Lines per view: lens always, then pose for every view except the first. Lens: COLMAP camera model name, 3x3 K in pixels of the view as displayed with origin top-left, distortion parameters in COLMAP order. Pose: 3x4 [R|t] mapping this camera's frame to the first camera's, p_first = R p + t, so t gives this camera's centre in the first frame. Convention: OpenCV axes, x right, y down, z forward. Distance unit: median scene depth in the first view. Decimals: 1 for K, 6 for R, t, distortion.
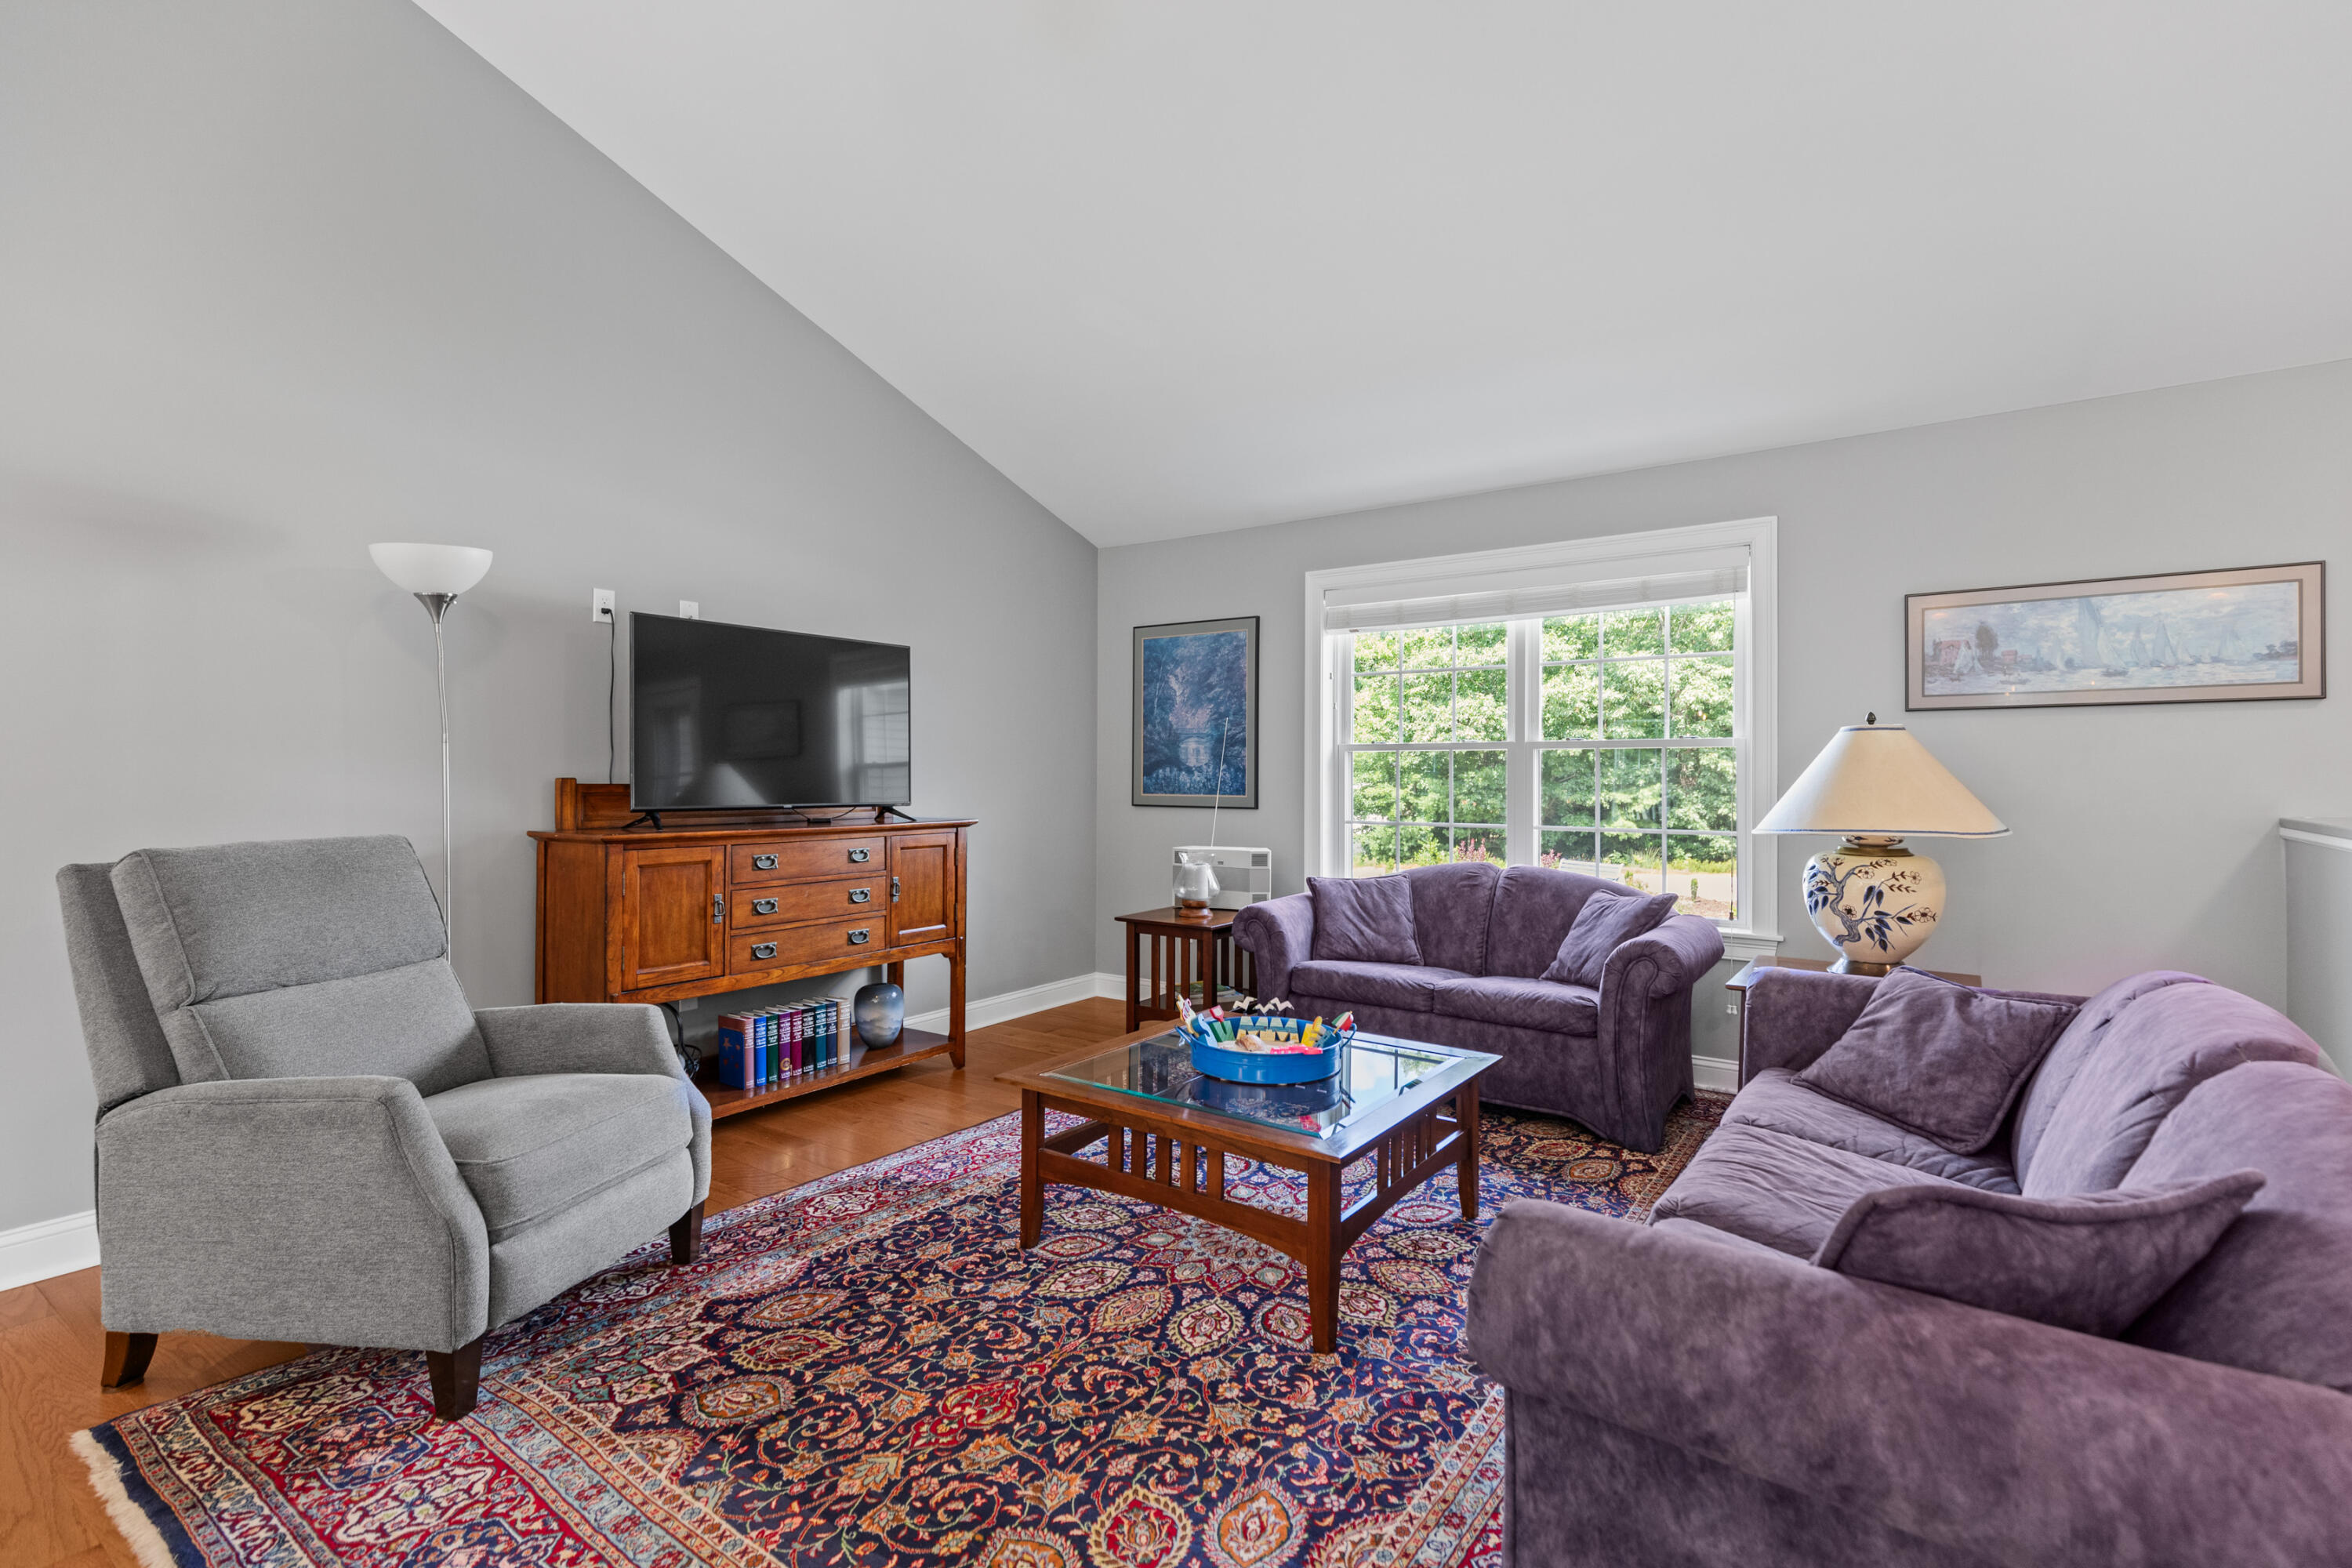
lens RADIAL K [[1074.8, 0, 1184.4], [0, 1074.8, 775.5], [0, 0, 1]] dist [0.004241, -0.000450]
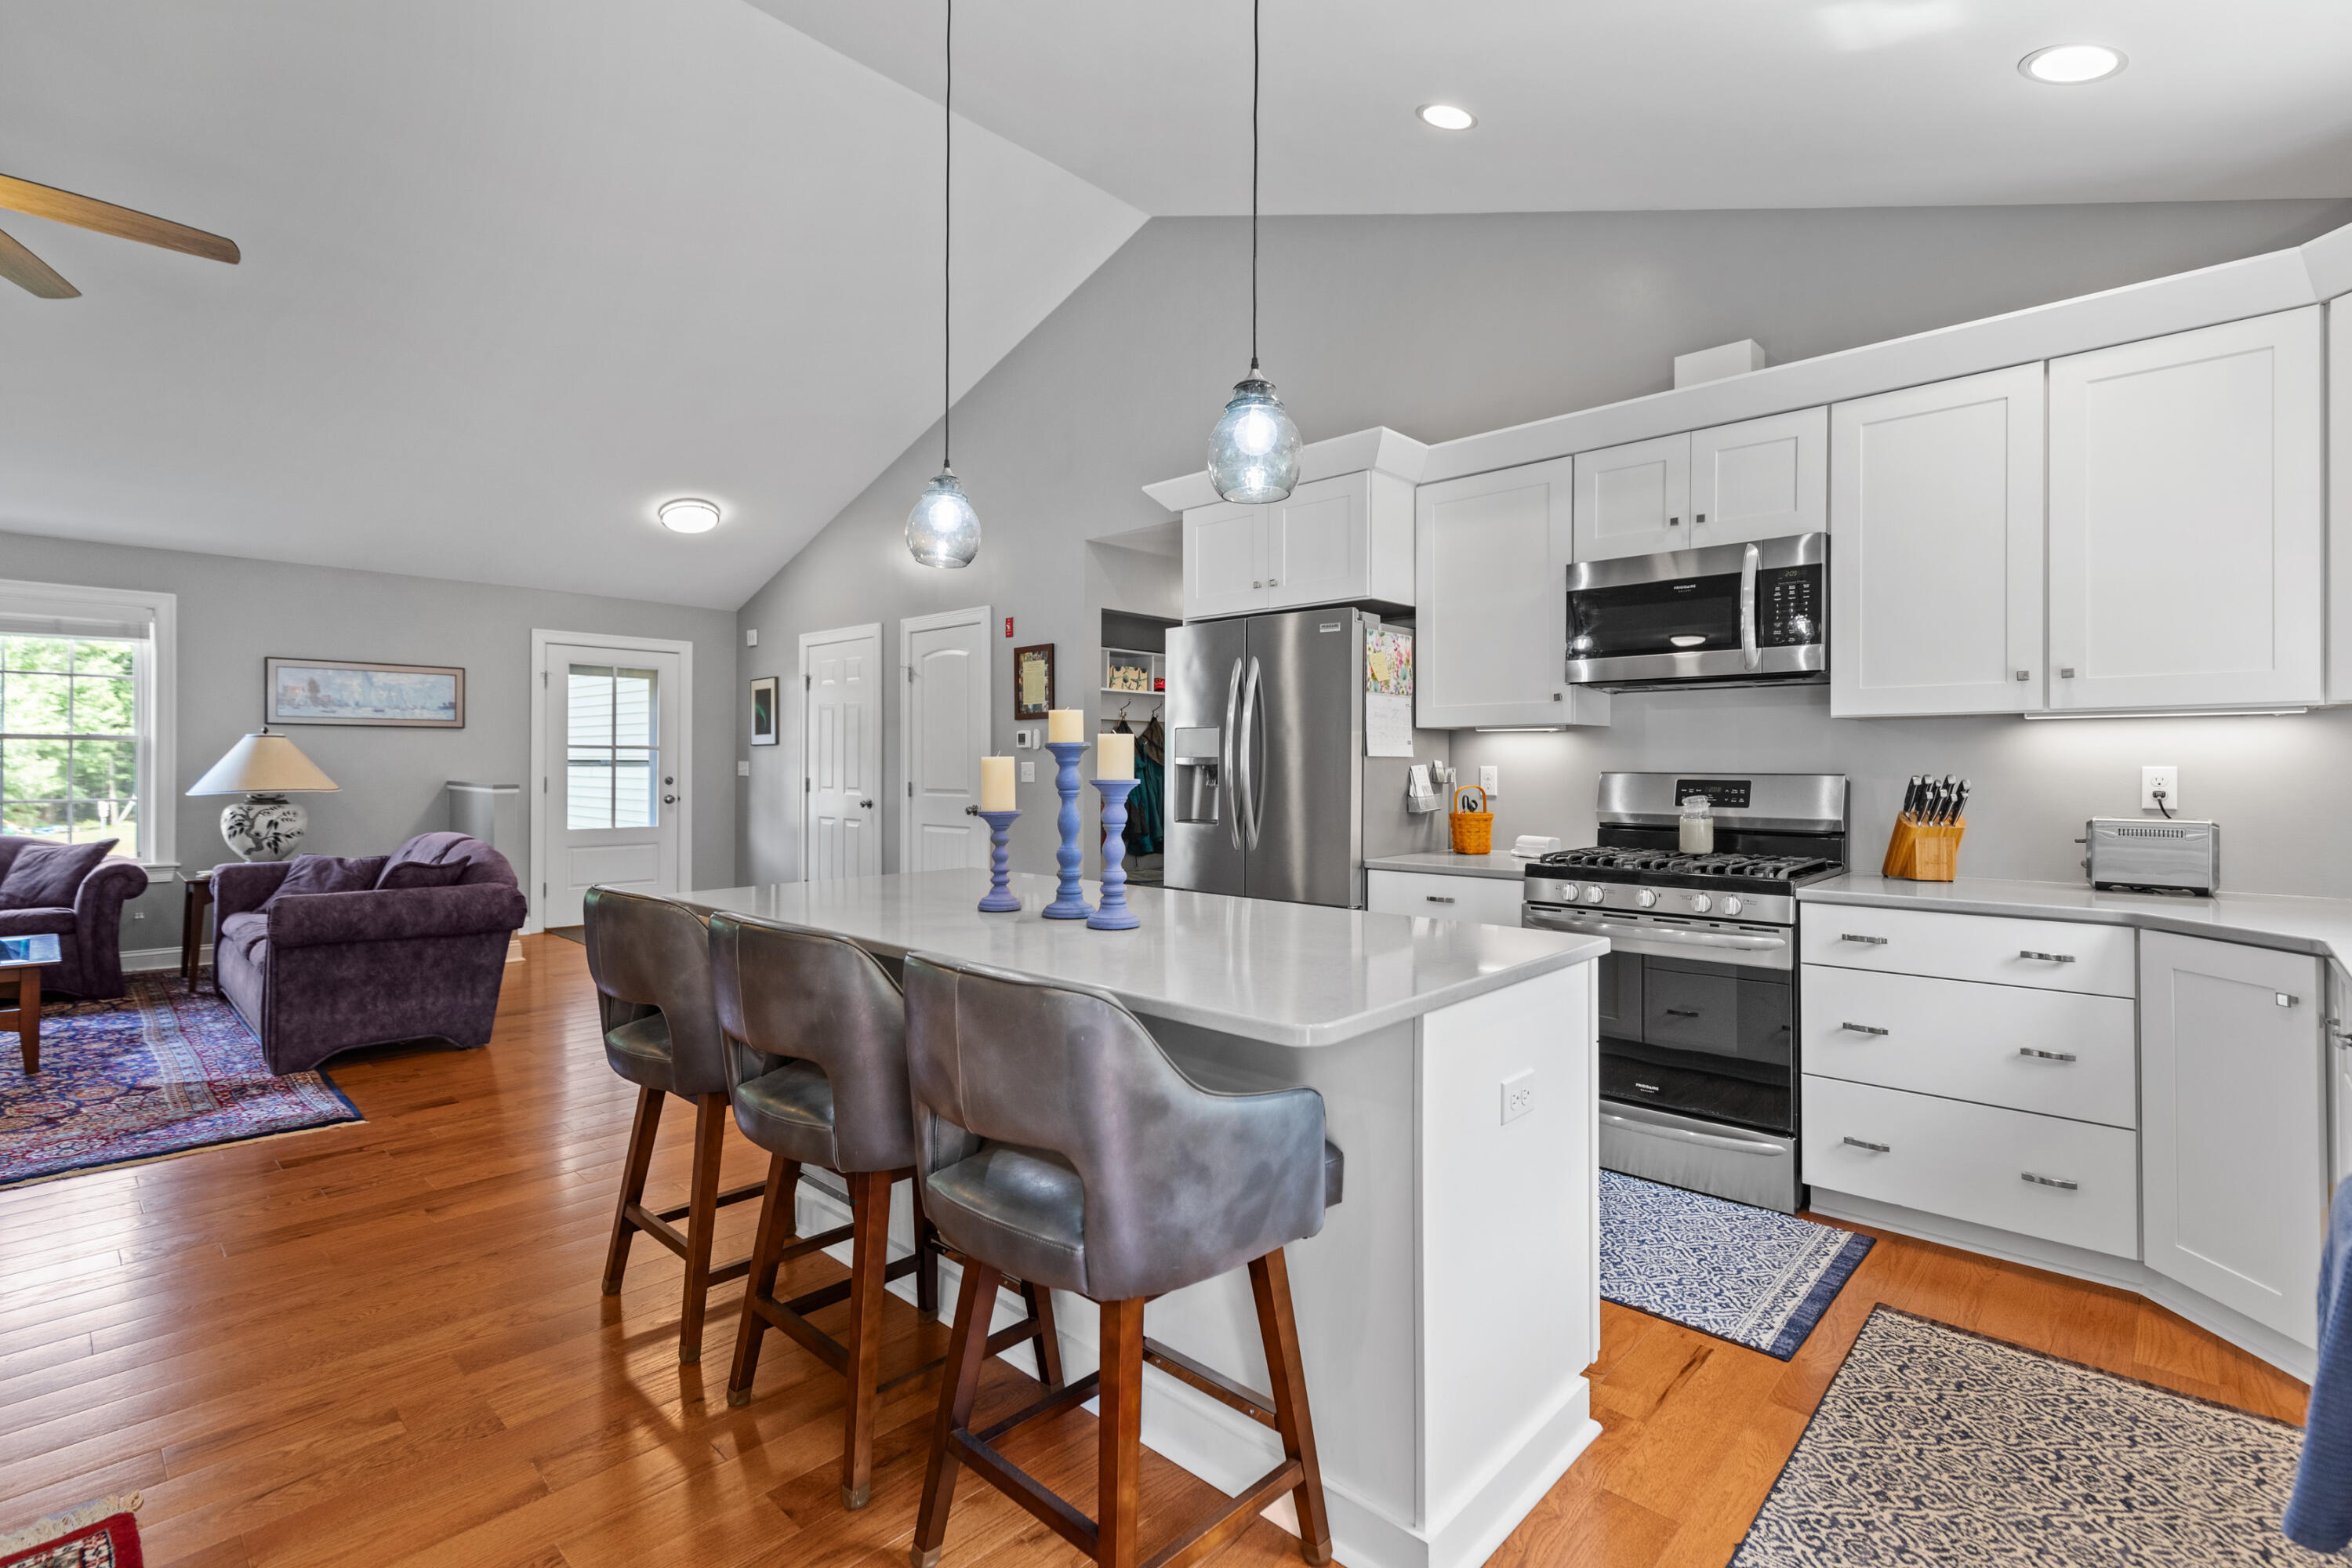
lens RADIAL K [[1074.8, 0, 1198.0], [0, 1074.8, 764.4], [0, 0, 1]] dist [0.004241, -0.000450]
pose [[0.137720, -0.002677, 0.990468, -1.011235], [-0.006491, 0.999972, 0.003605, -0.012251], [-0.990450, -0.006925, 0.137699, -0.873599]]
